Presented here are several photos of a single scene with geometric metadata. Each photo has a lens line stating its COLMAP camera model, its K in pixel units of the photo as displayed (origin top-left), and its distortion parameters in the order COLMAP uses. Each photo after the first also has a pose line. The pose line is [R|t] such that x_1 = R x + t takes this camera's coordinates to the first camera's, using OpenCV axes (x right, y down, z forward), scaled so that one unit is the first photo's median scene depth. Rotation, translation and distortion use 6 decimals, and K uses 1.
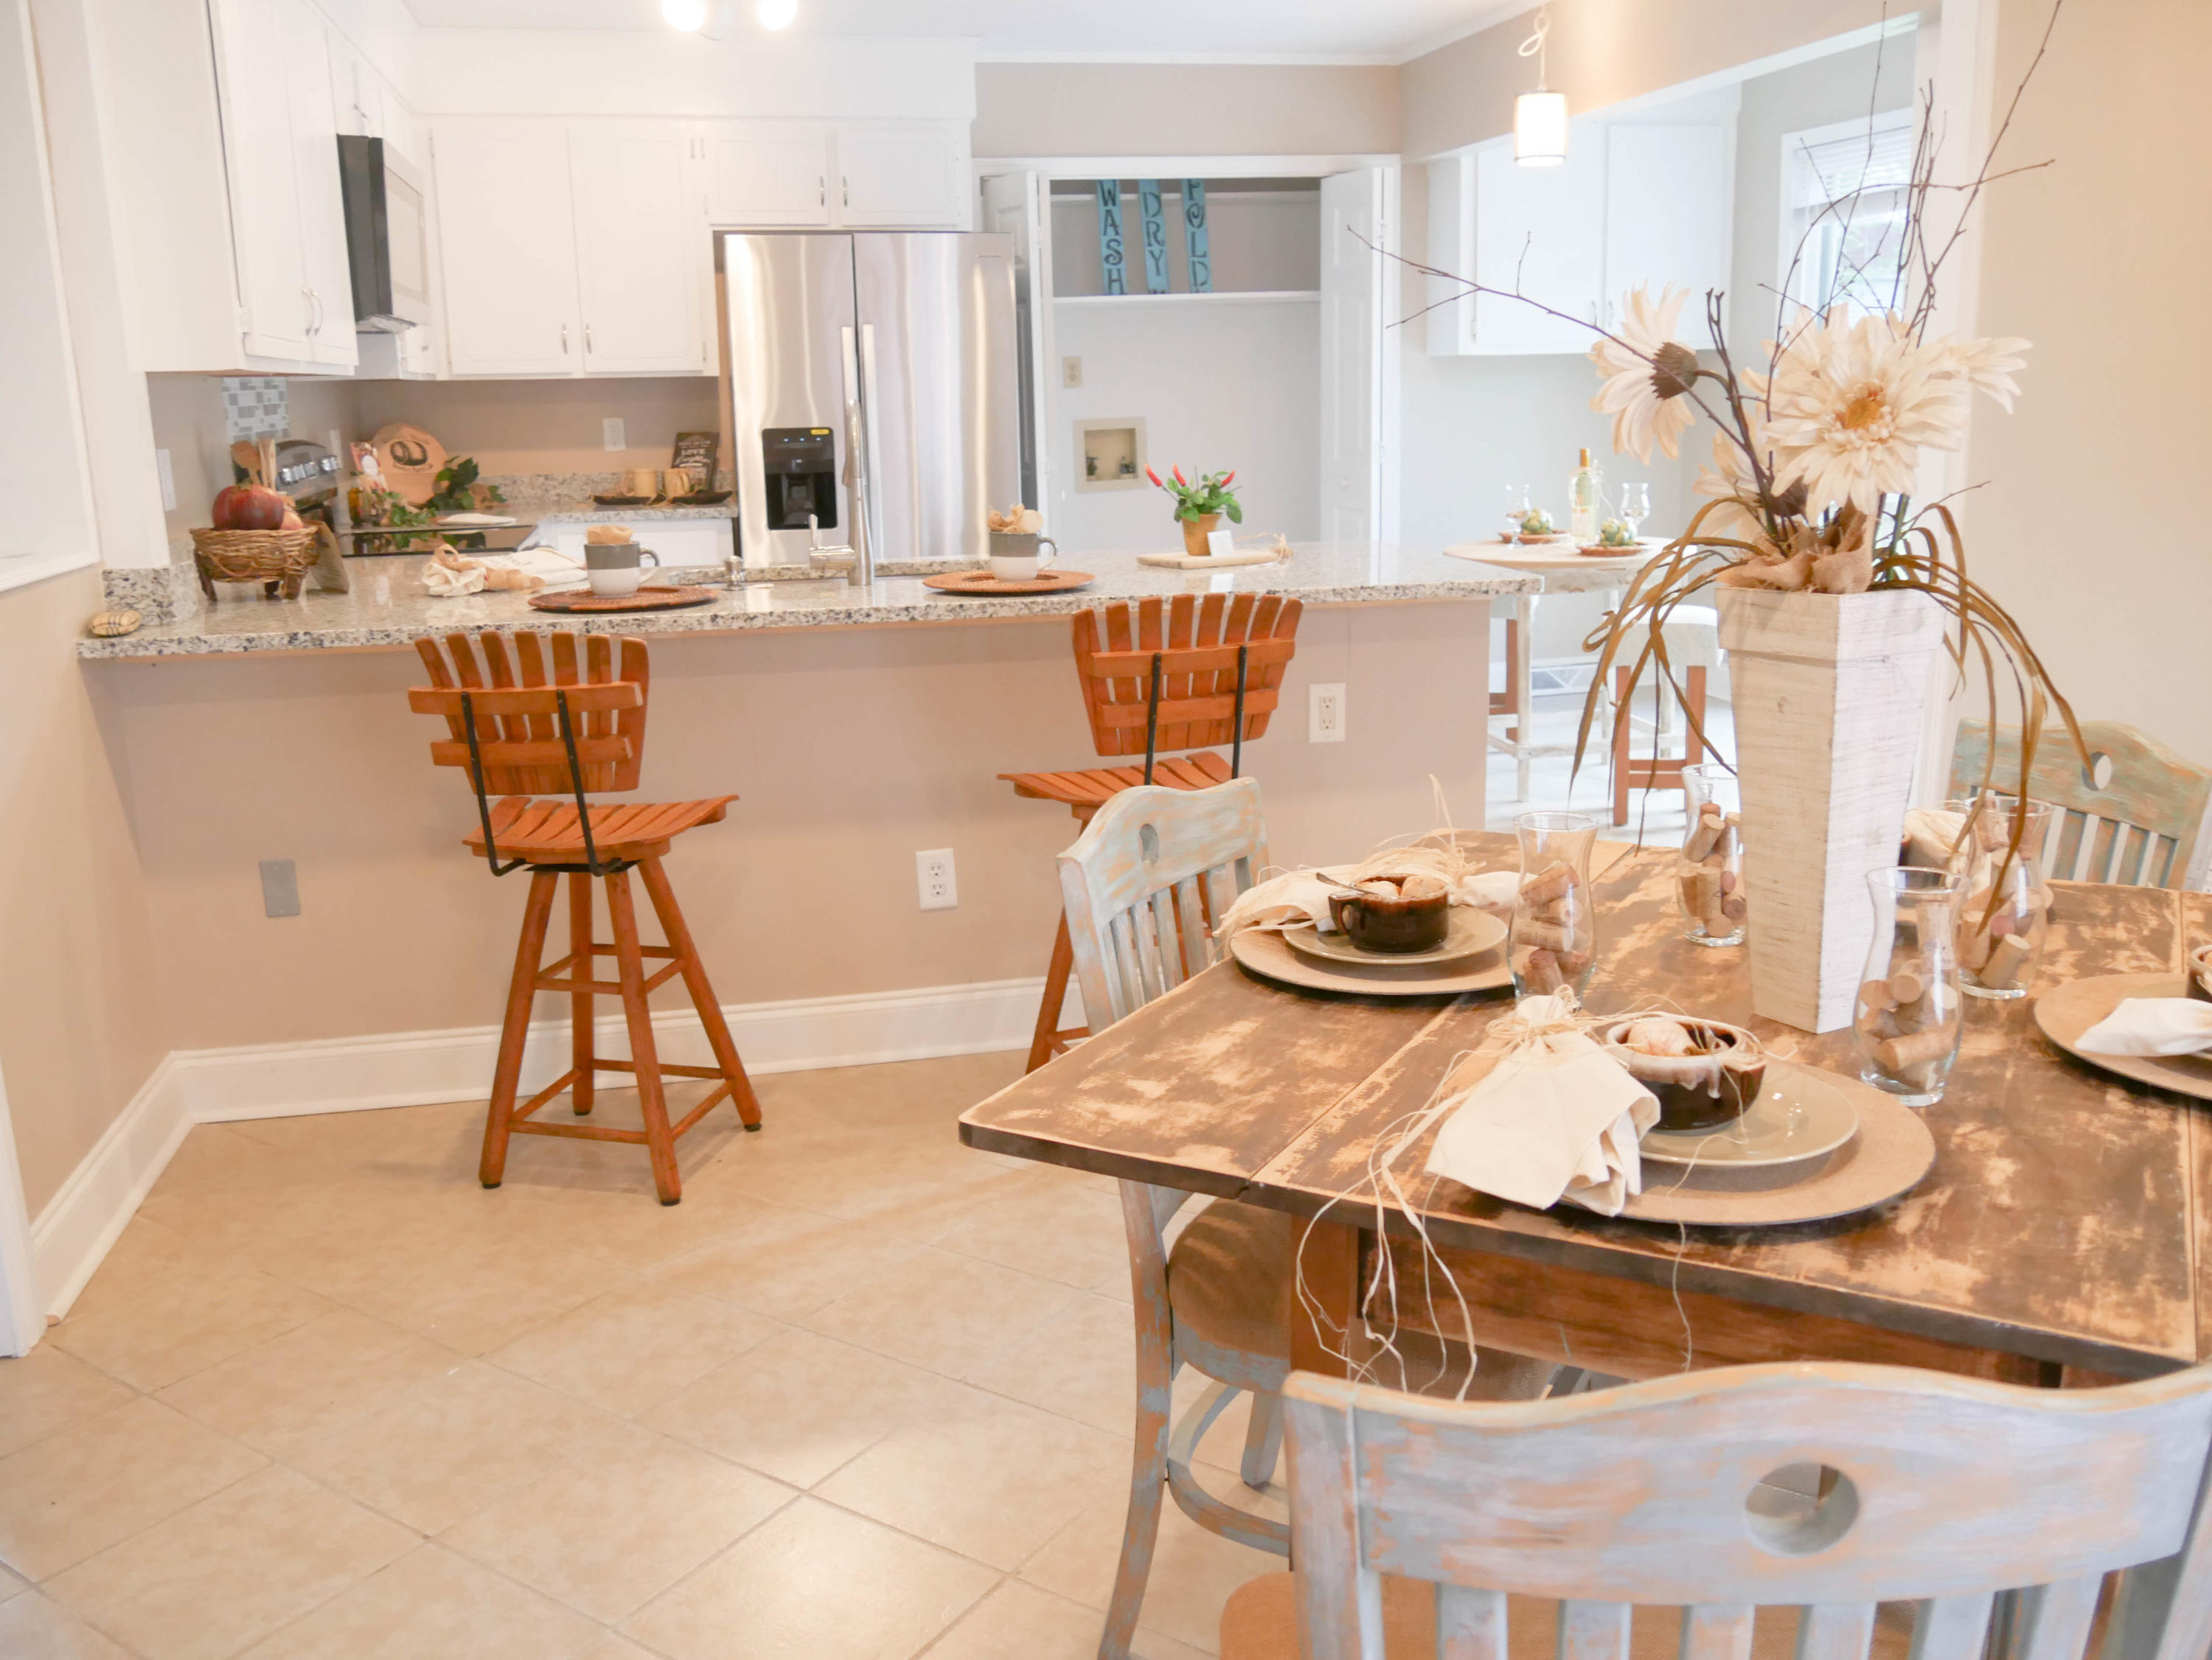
lens RADIAL K [[1851.6, 0, 1106.0], [0, 1851.6, 830.0], [0, 0, 1]] dist [-0.058990, 0.001221]
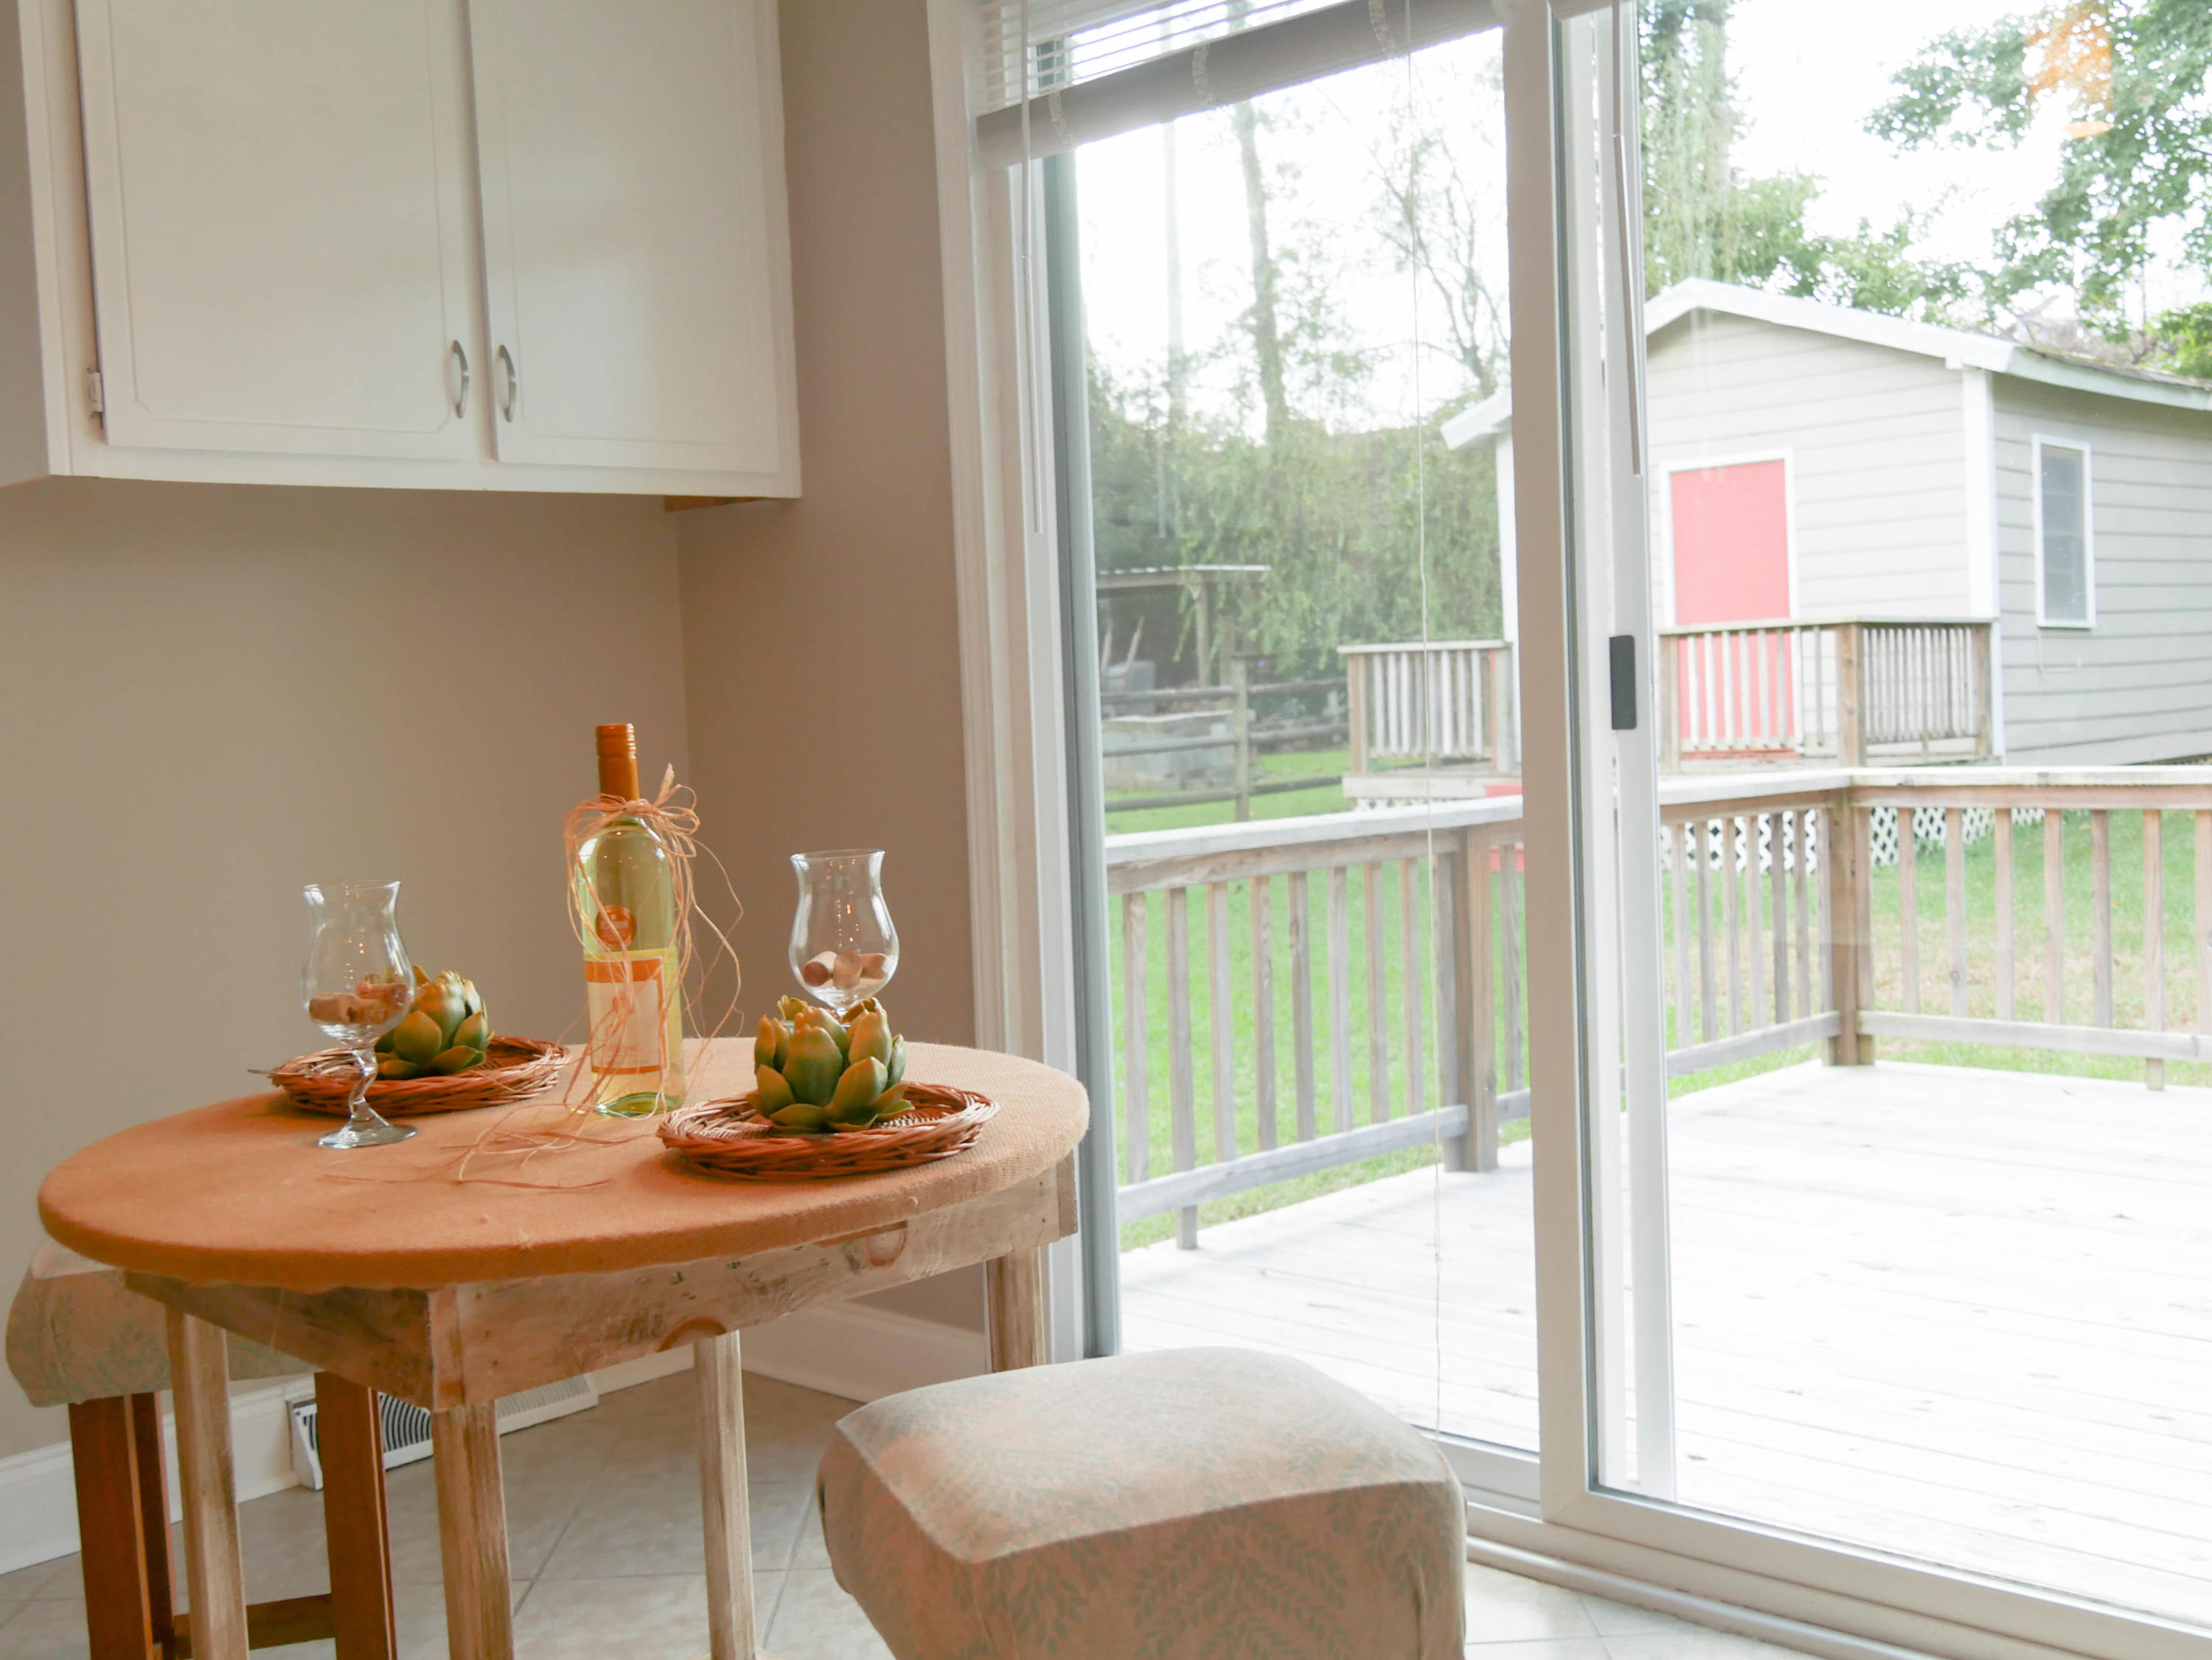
lens RADIAL K [[2470.8, 0, 1106.0], [0, 2470.8, 830.0], [0, 0, 1]] dist [0.004491, 0.010720]
pose [[0.832863, -0.034445, 0.552406, 0.126732], [0.142769, 0.977656, -0.154293, -0.129446], [-0.534748, 0.207371, 0.819171, 0.678250]]
